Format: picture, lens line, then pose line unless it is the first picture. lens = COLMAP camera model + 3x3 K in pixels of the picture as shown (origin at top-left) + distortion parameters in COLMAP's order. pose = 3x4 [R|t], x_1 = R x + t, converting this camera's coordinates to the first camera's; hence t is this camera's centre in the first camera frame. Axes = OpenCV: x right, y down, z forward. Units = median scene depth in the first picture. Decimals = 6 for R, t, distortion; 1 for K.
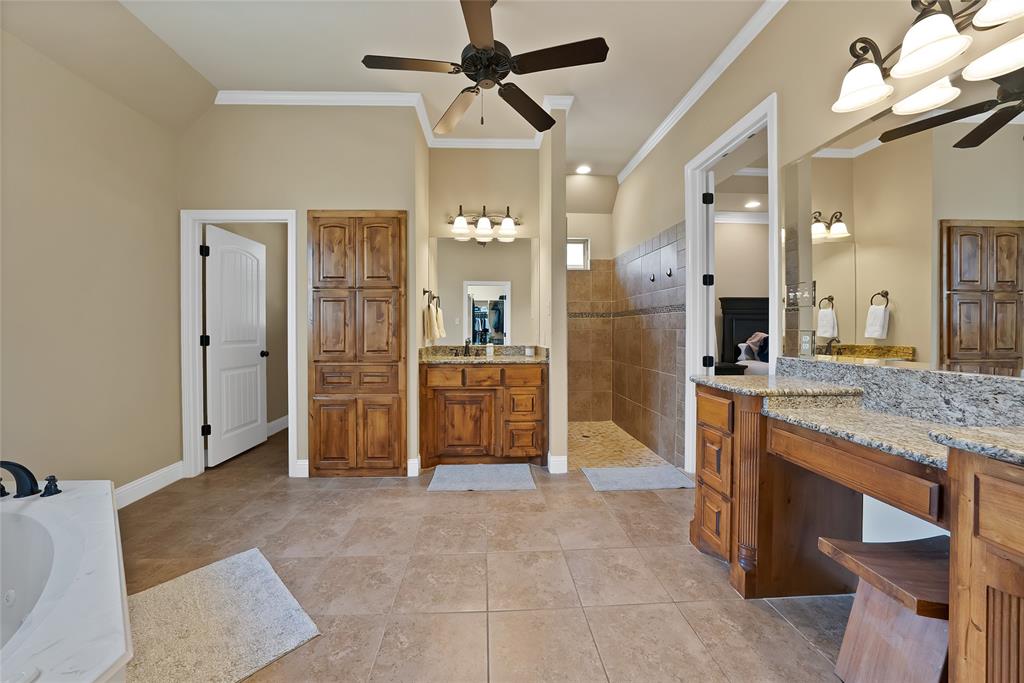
lens RADIAL K [[359.7, 0, 507.3], [0, 359.7, 333.7], [0, 0, 1]] dist [-0.009865, -0.000044]
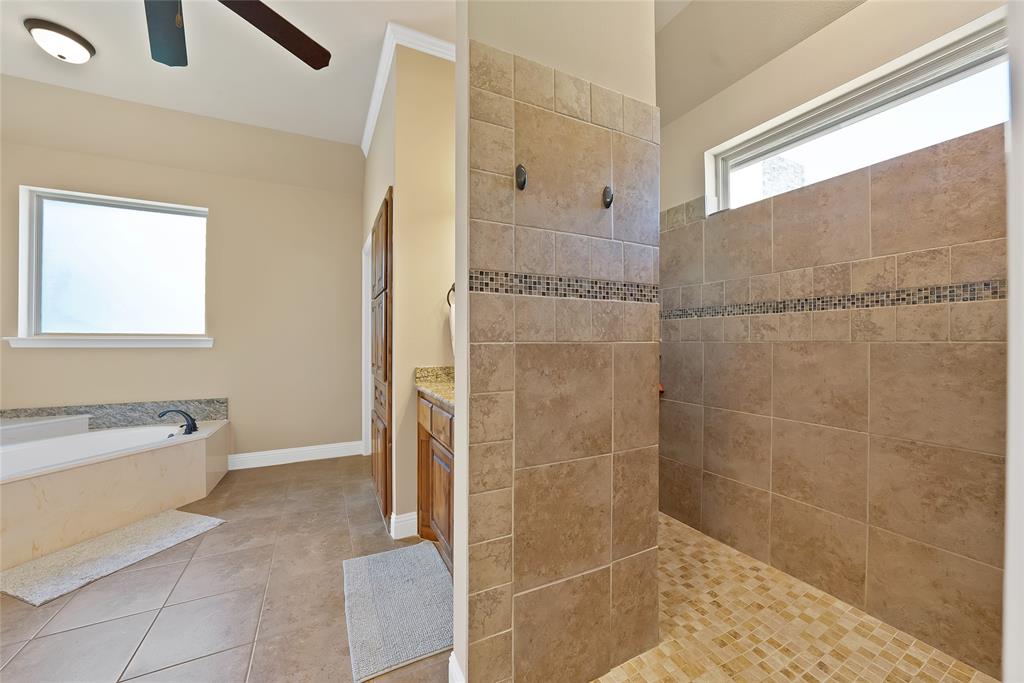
lens RADIAL K [[359.7, 0, 507.0], [0, 359.7, 340.1], [0, 0, 1]] dist [-0.009865, -0.000044]
pose [[0.391654, -0.003624, -0.920105, 0.613596], [-0.011179, 0.999900, -0.008696, -0.029228], [0.920044, 0.013692, 0.391575, 1.018315]]
